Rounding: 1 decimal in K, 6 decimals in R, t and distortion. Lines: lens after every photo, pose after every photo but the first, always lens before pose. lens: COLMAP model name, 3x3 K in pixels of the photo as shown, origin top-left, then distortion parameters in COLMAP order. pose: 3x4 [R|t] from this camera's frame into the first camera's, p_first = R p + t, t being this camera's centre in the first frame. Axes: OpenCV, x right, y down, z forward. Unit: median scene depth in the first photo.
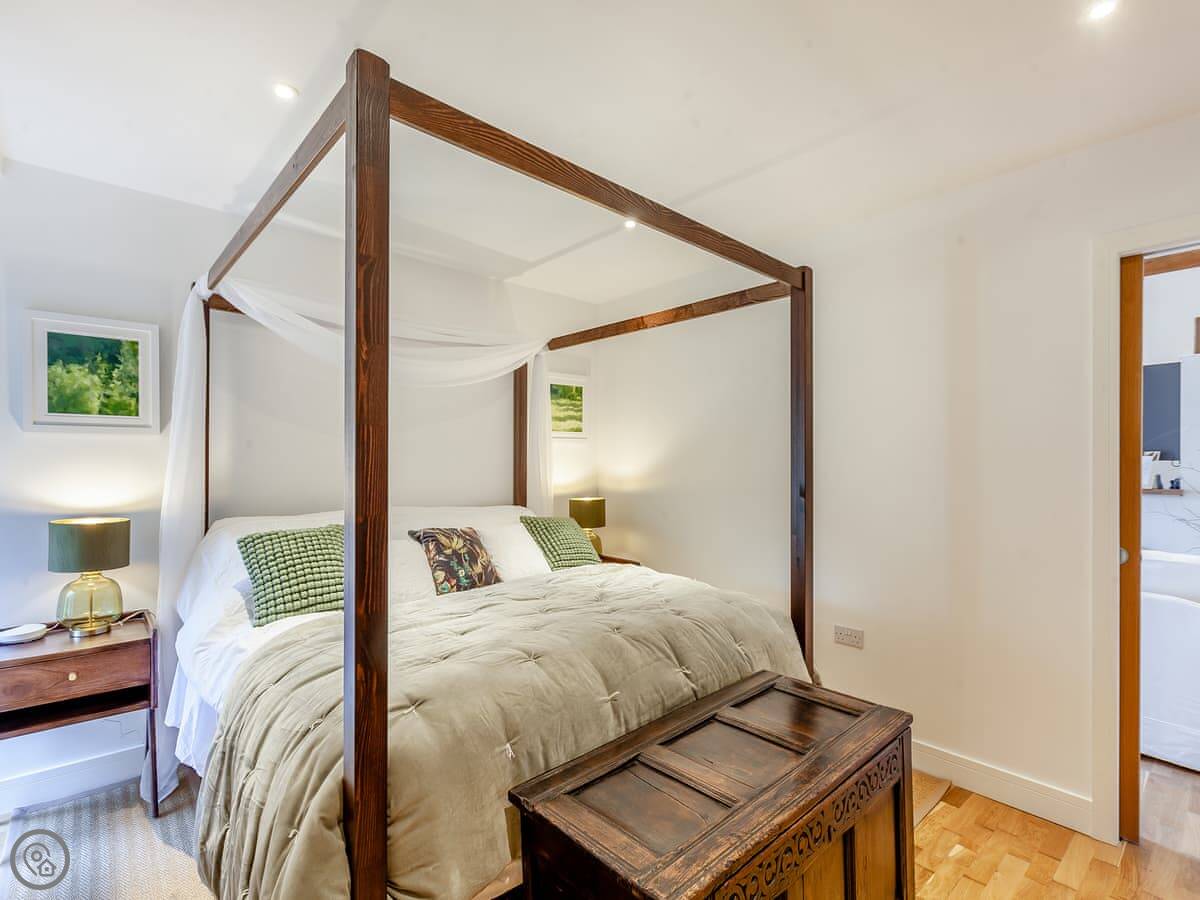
lens RADIAL K [[585.3, 0, 596.7], [0, 585.3, 456.8], [0, 0, 1]] dist [-0.002348, 0.003566]
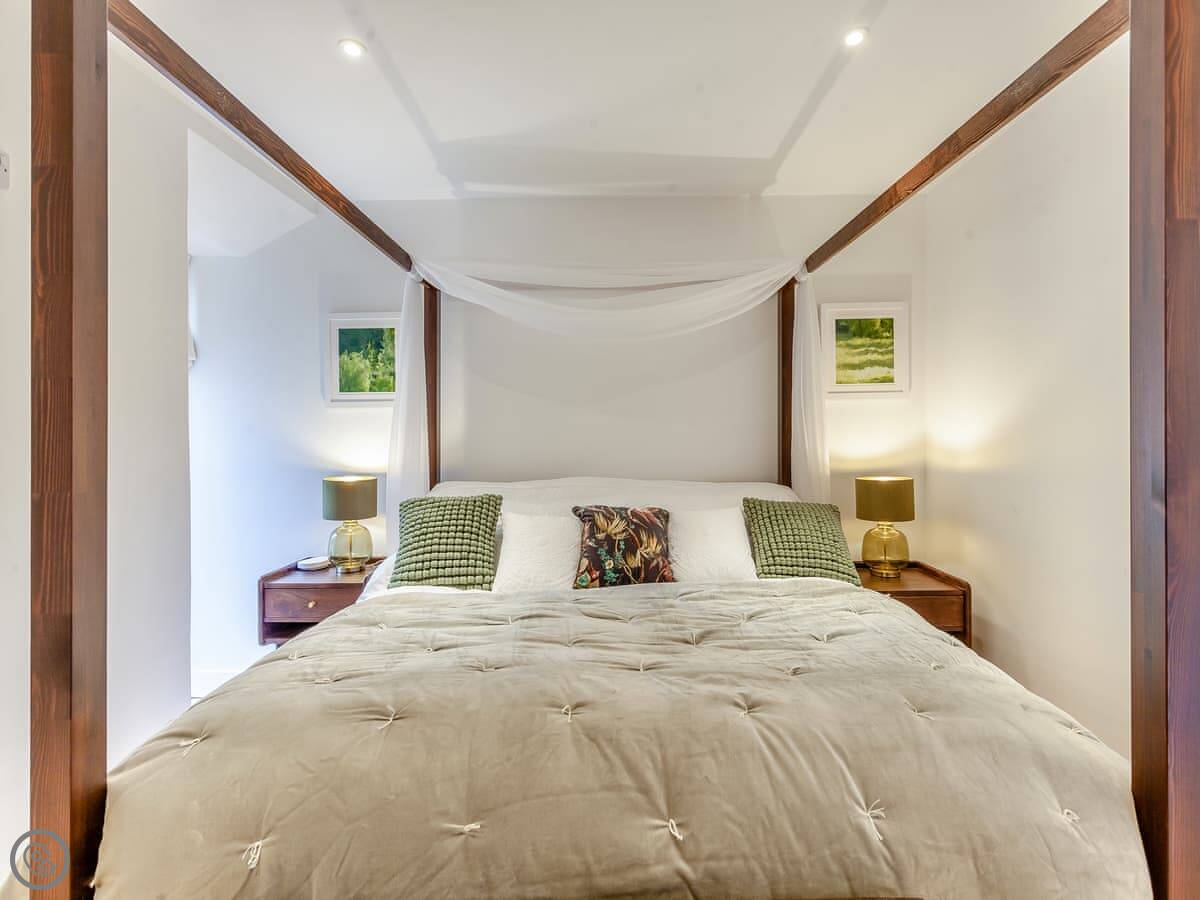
lens RADIAL K [[585.3, 0, 604.9], [0, 585.3, 428.2], [0, 0, 1]] dist [-0.002348, 0.003566]
pose [[0.735542, -0.011991, -0.677373, 0.323970], [0.015742, 0.999876, -0.000606, 0.011891], [0.677296, -0.010217, 0.735640, 0.419629]]
